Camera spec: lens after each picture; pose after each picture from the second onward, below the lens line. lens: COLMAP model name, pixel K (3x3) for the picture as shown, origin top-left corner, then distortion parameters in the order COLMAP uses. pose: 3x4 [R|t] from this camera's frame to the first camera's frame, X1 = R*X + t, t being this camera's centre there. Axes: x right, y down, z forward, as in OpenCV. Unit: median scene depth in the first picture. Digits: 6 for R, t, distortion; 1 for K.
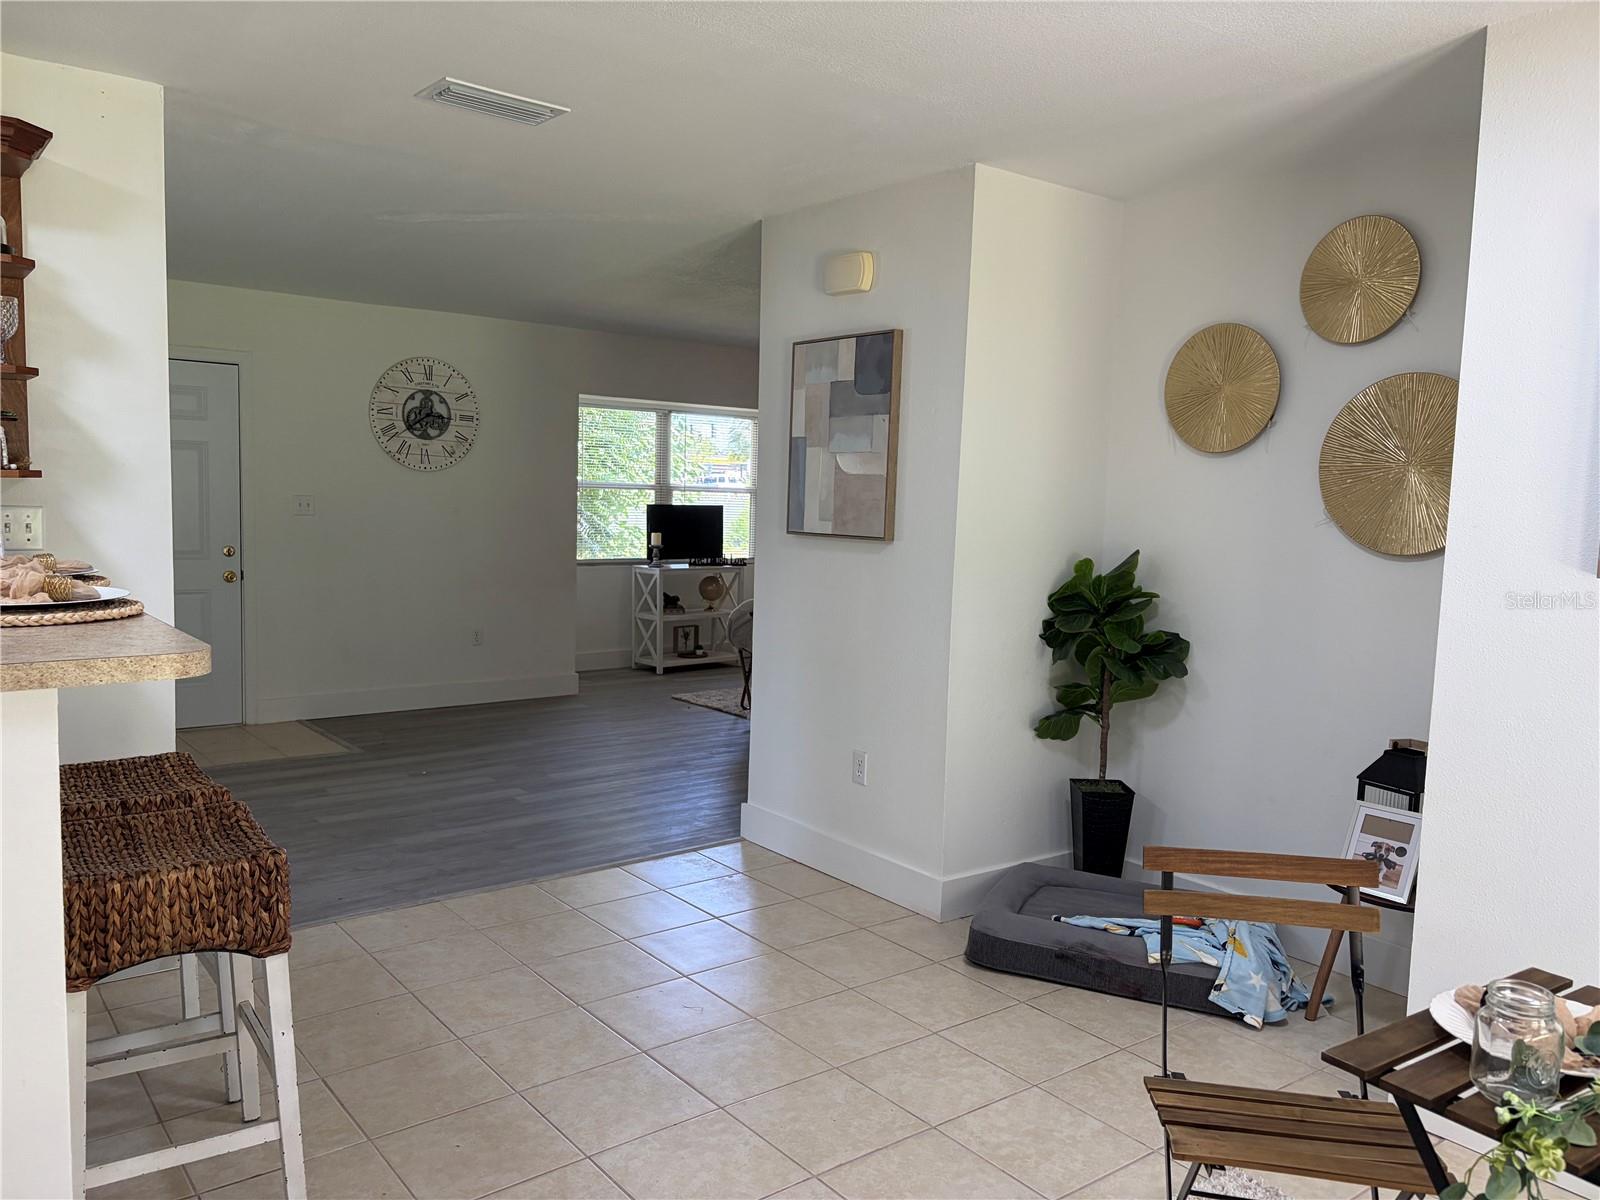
lens RADIAL K [[1213.7, 0, 801.1], [0, 1213.7, 608.2], [0, 0, 1]] dist [0.045101, -0.050348]
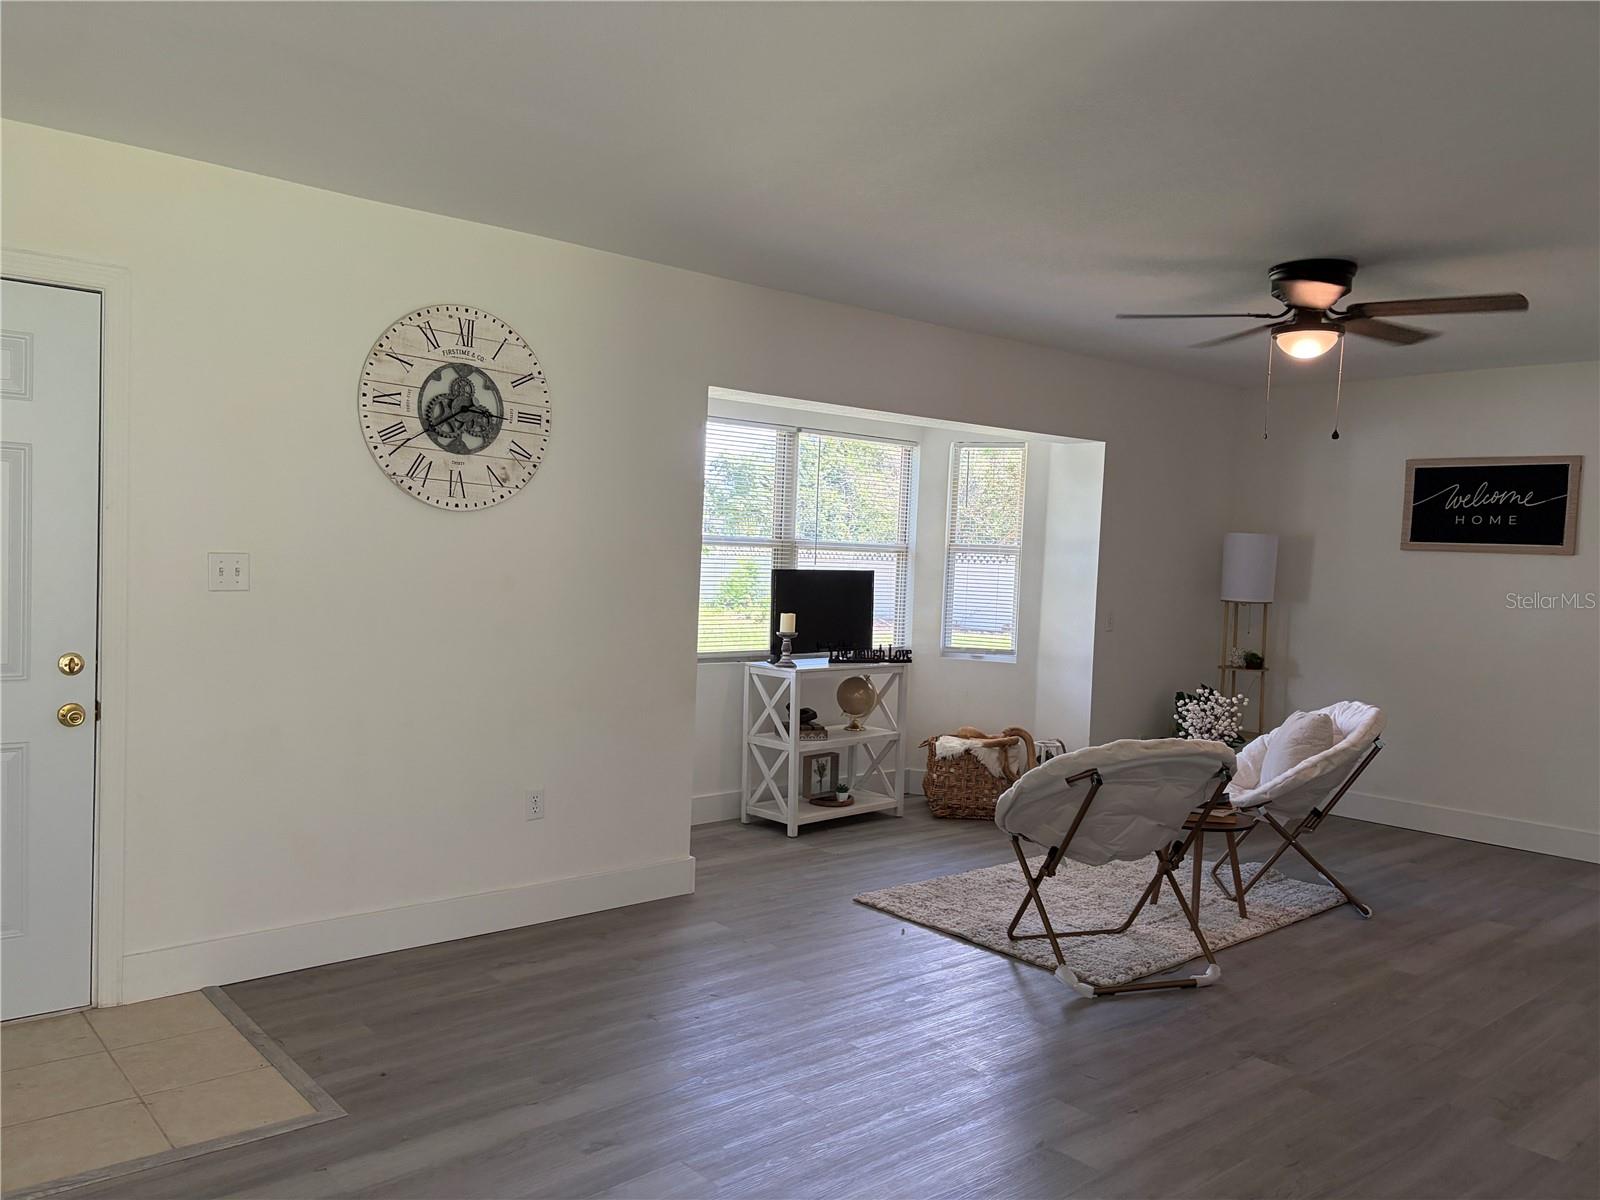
lens RADIAL K [[1213.7, 0, 798.5], [0, 1213.7, 612.2], [0, 0, 1]] dist [0.045101, -0.050348]
pose [[0.998788, 0.010830, 0.048018, -0.181136], [-0.008895, 0.999146, -0.040346, -0.046282], [-0.048414, 0.039870, 0.998031, 0.448931]]
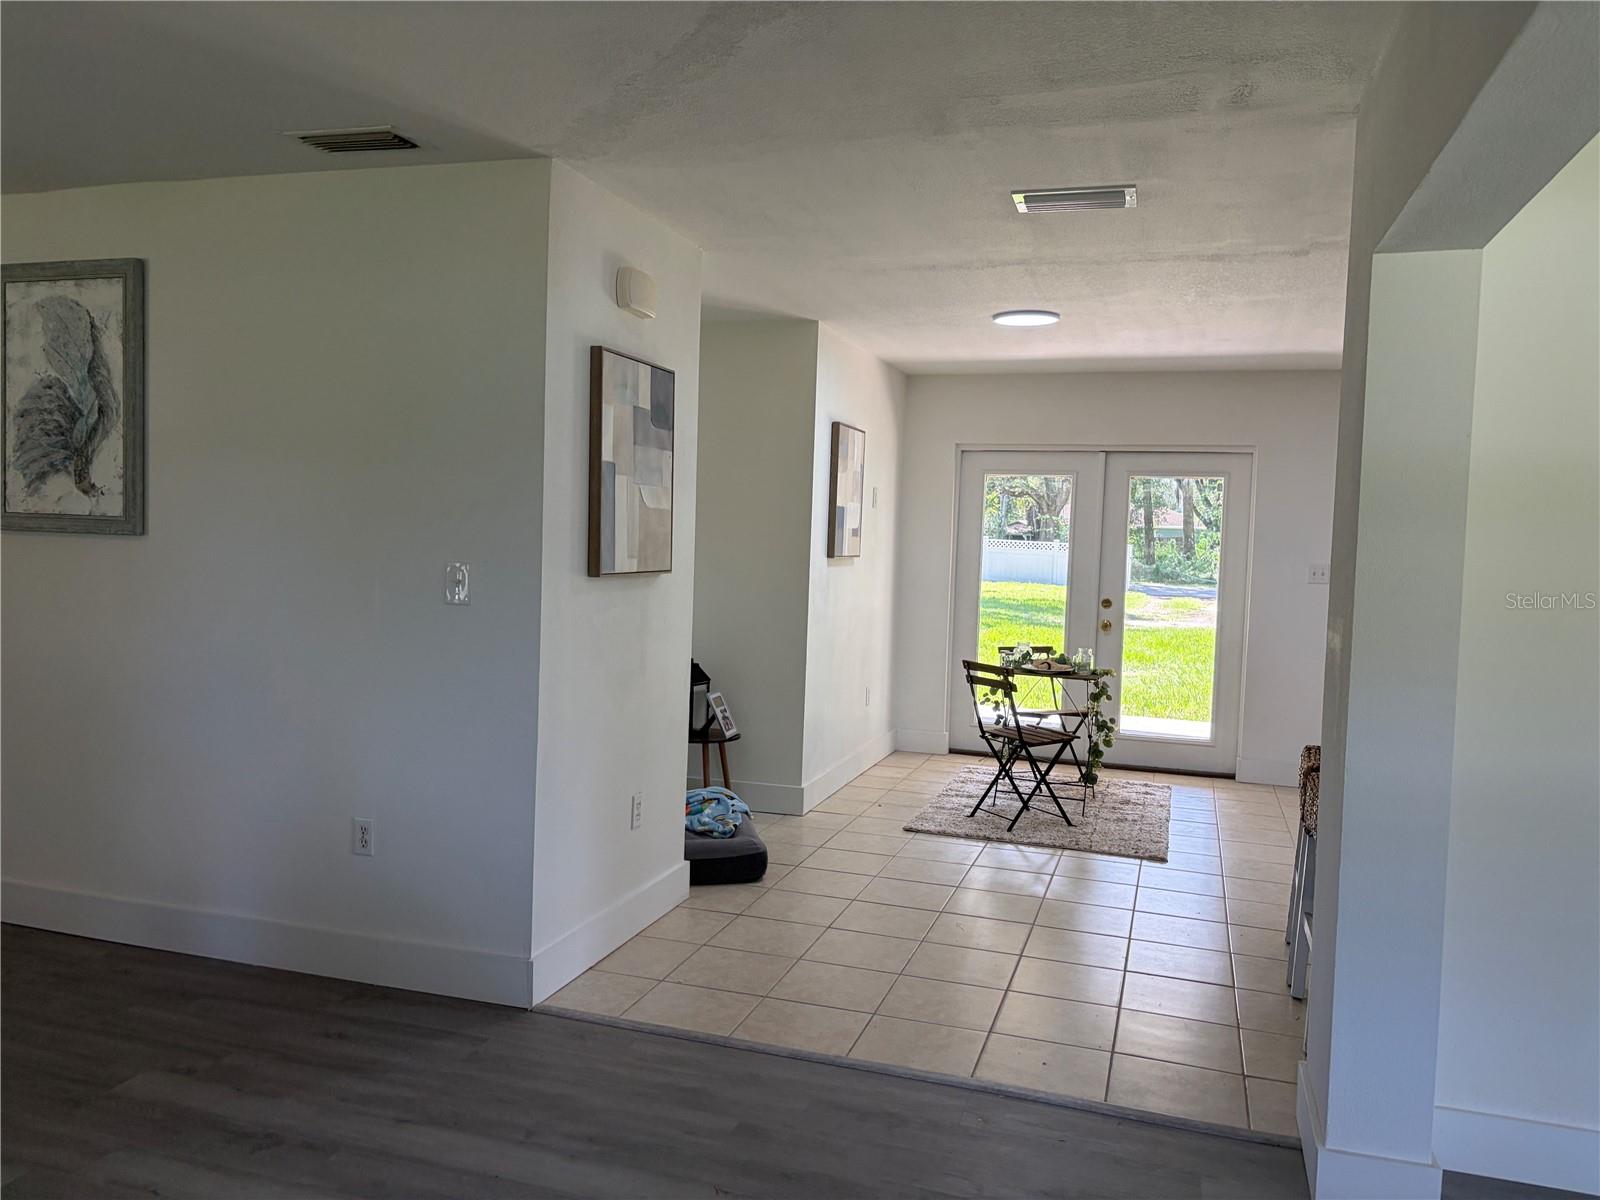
lens RADIAL K [[1213.7, 0, 799.2], [0, 1213.7, 603.7], [0, 0, 1]] dist [0.045101, -0.050348]
pose [[-0.568892, -0.090041, 0.817469, -0.466778], [0.033984, 0.990566, 0.132757, -0.090750], [-0.821710, 0.103305, -0.560465, 0.827867]]
